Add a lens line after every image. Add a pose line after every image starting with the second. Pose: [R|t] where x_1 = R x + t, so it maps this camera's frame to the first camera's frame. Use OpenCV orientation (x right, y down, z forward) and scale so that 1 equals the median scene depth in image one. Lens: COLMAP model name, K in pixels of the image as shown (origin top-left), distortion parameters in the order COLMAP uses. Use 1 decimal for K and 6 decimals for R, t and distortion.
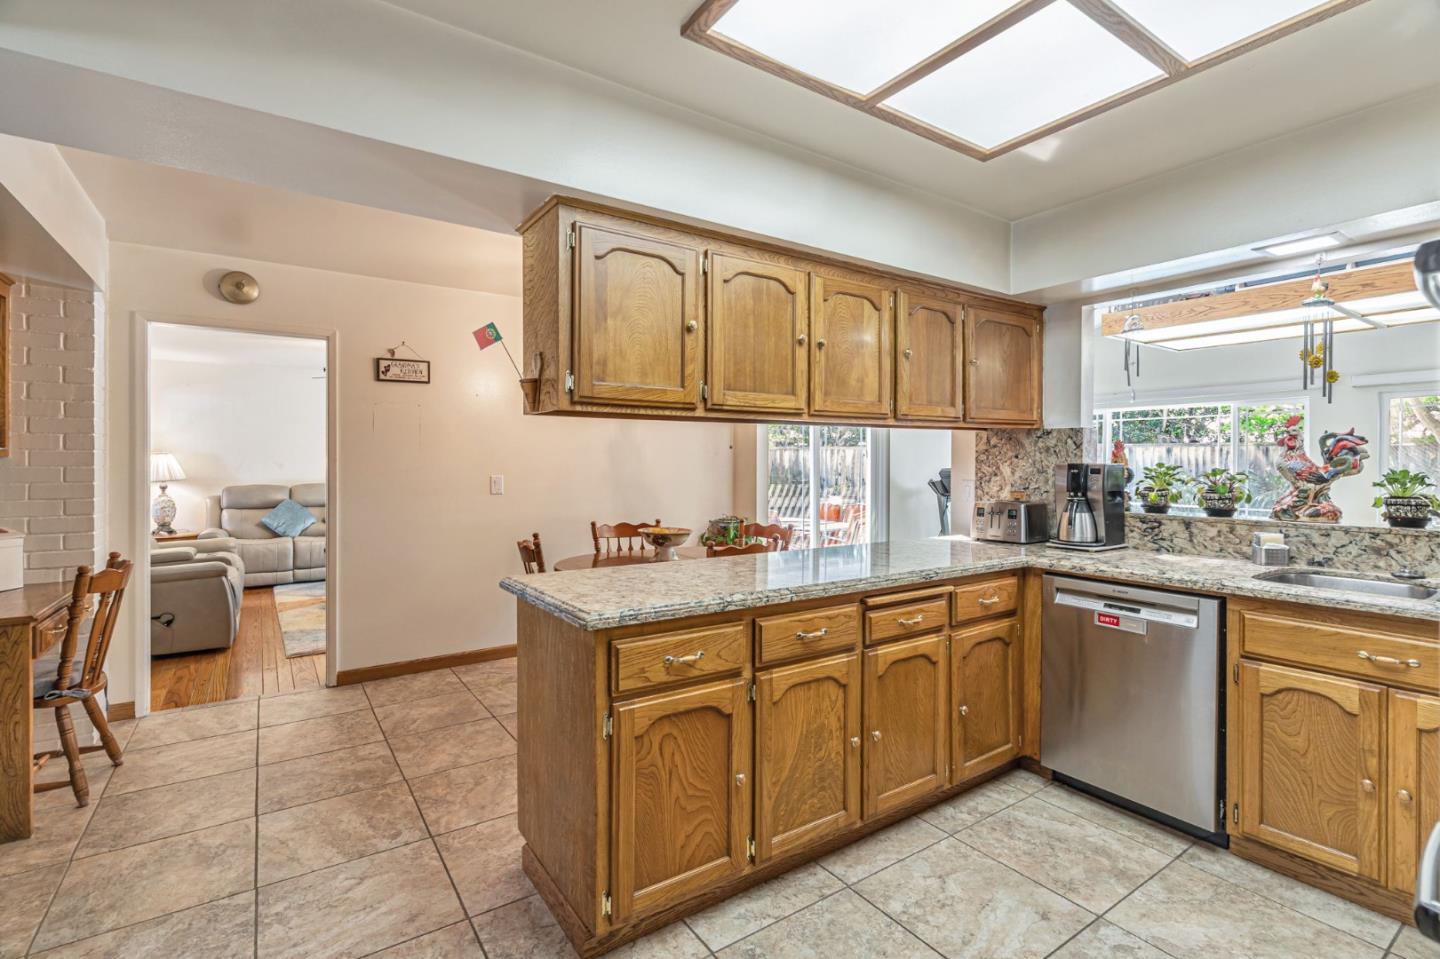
lens RADIAL K [[680.4, 0, 722.9], [0, 680.4, 470.0], [0, 0, 1]] dist [0.010138, 0.000315]
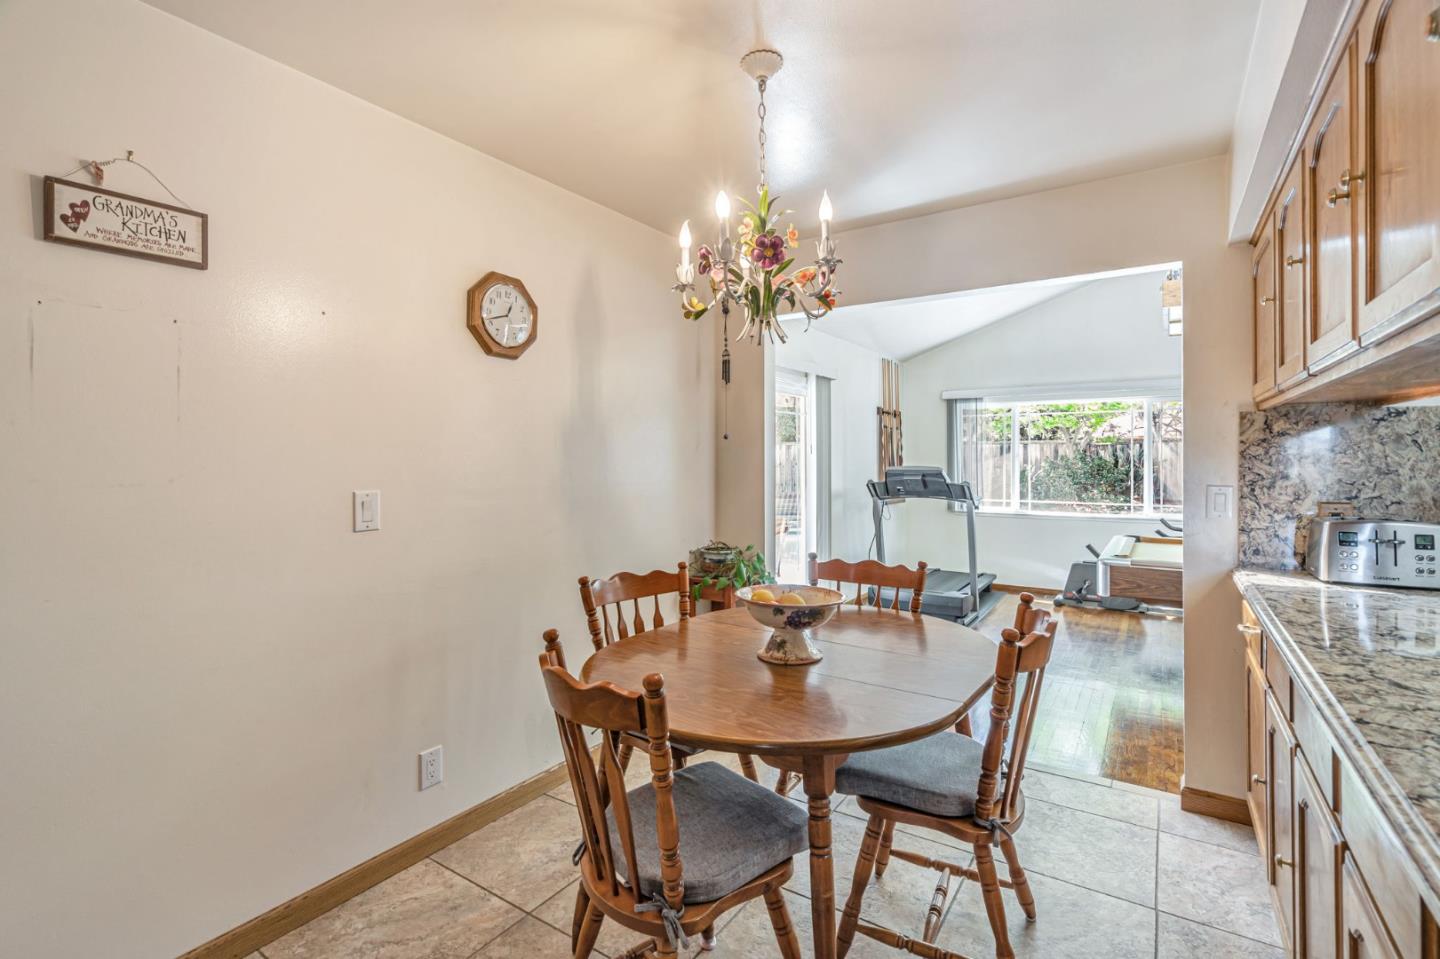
lens RADIAL K [[680.4, 0, 712.5], [0, 680.4, 460.7], [0, 0, 1]] dist [0.010138, 0.000315]
pose [[0.924227, -0.004479, 0.381816, -0.361109], [0.008247, 0.999932, -0.008231, -0.008111], [-0.381753, 0.010756, 0.924202, 0.597452]]
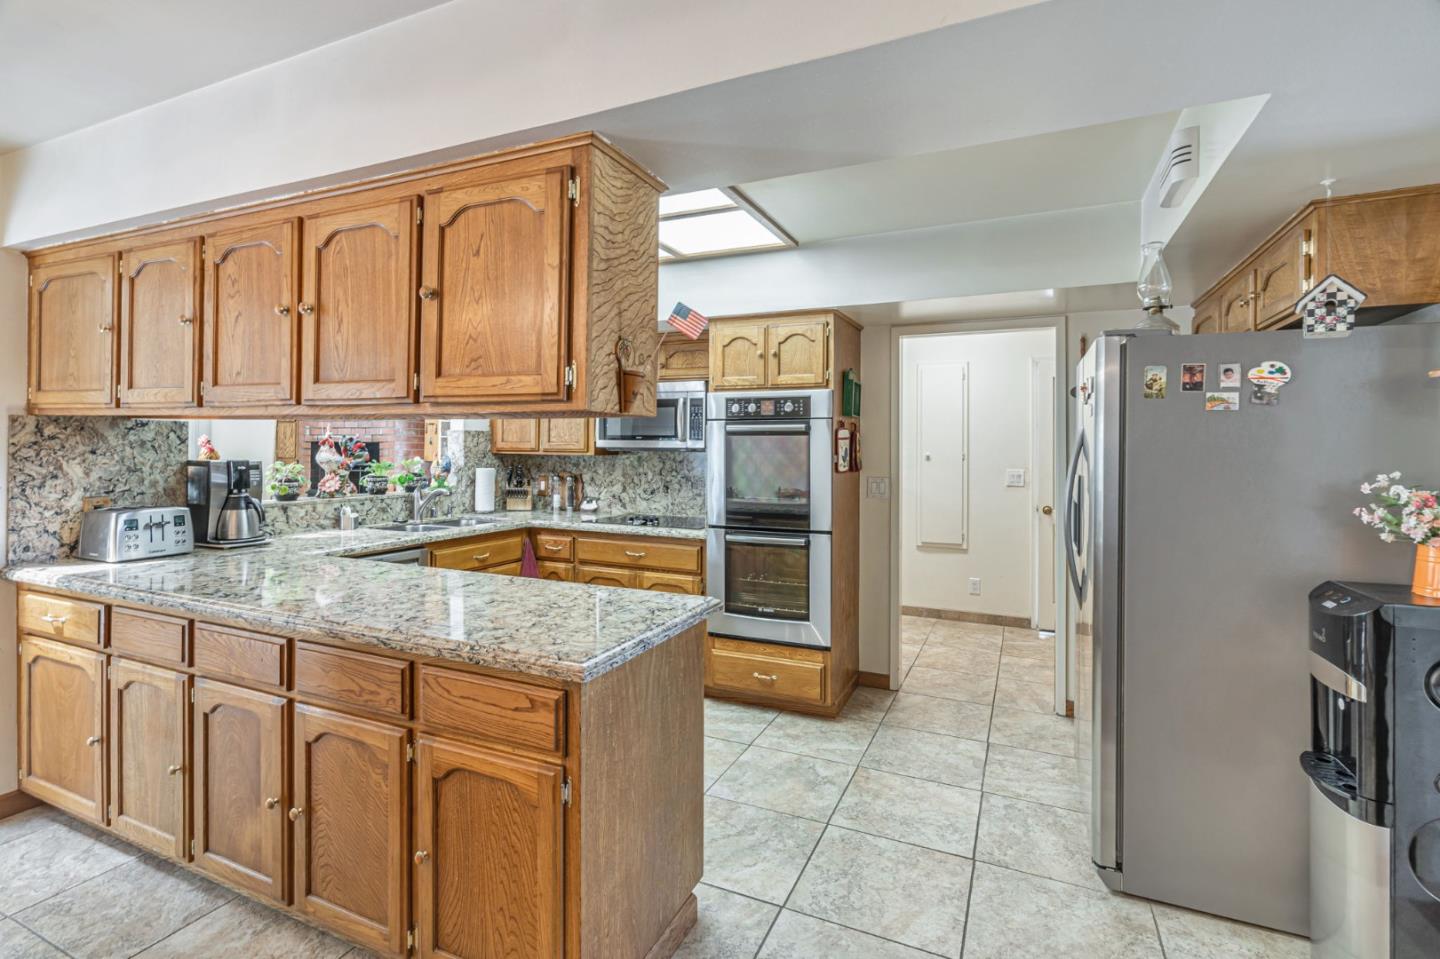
lens RADIAL K [[680.4, 0, 723.0], [0, 680.4, 445.4], [0, 0, 1]] dist [0.010138, 0.000315]
pose [[-0.518167, -0.003198, 0.855273, -0.589471], [-0.001174, 0.999995, 0.003028, -0.029546], [-0.855279, 0.000564, -0.518168, 0.768100]]
